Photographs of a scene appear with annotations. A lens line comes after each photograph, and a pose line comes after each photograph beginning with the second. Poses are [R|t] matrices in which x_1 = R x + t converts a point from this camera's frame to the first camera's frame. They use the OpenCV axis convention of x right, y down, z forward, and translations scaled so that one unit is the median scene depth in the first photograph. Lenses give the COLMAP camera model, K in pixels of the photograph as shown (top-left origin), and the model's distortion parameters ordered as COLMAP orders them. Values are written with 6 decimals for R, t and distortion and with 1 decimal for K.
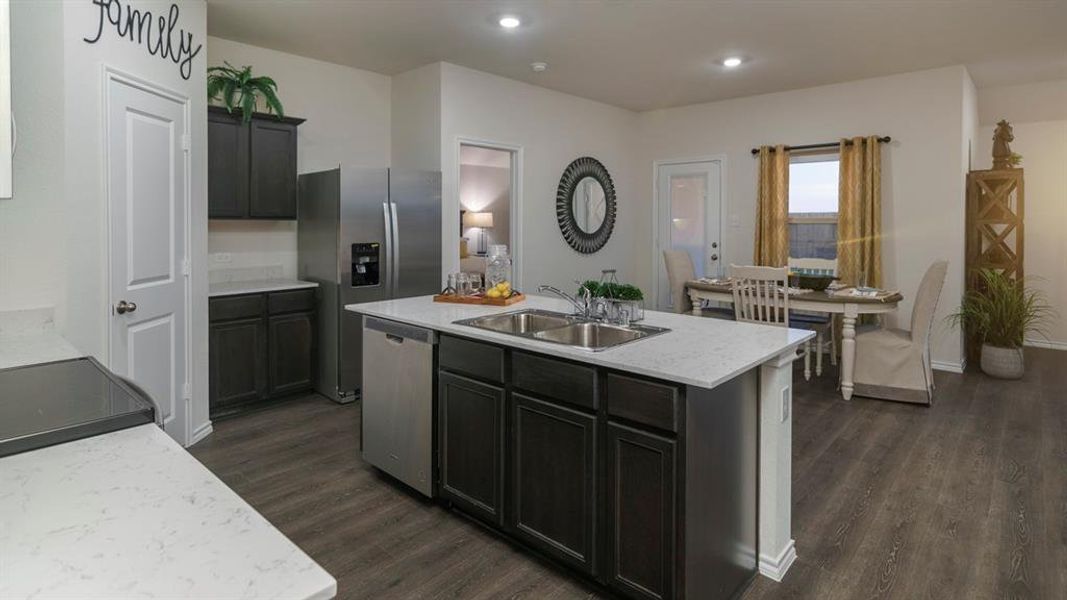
lens RADIAL K [[564.5, 0, 533.1], [0, 564.5, 232.6], [0, 0, 1]] dist [0.000535, 0.001163]
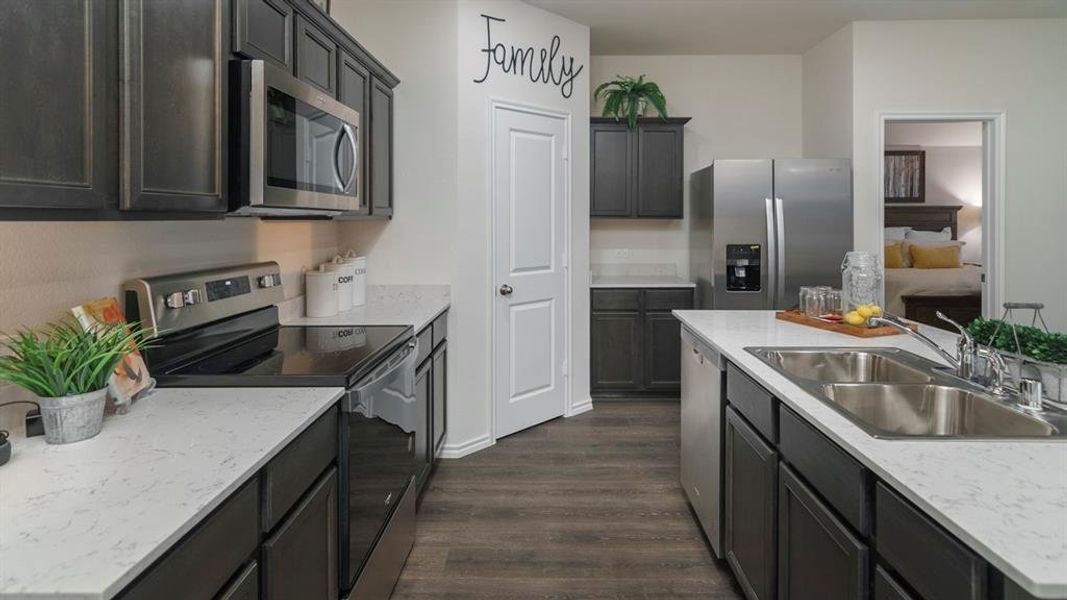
lens RADIAL K [[552.0, 0, 534.7], [0, 552.0, 221.0], [0, 0, 1]] dist [-0.000466, -0.000008]
pose [[0.657949, -0.000139, -0.753062, 0.190492], [-0.013782, 0.999830, -0.012226, -0.004012], [0.752936, 0.018422, 0.657836, 0.205848]]
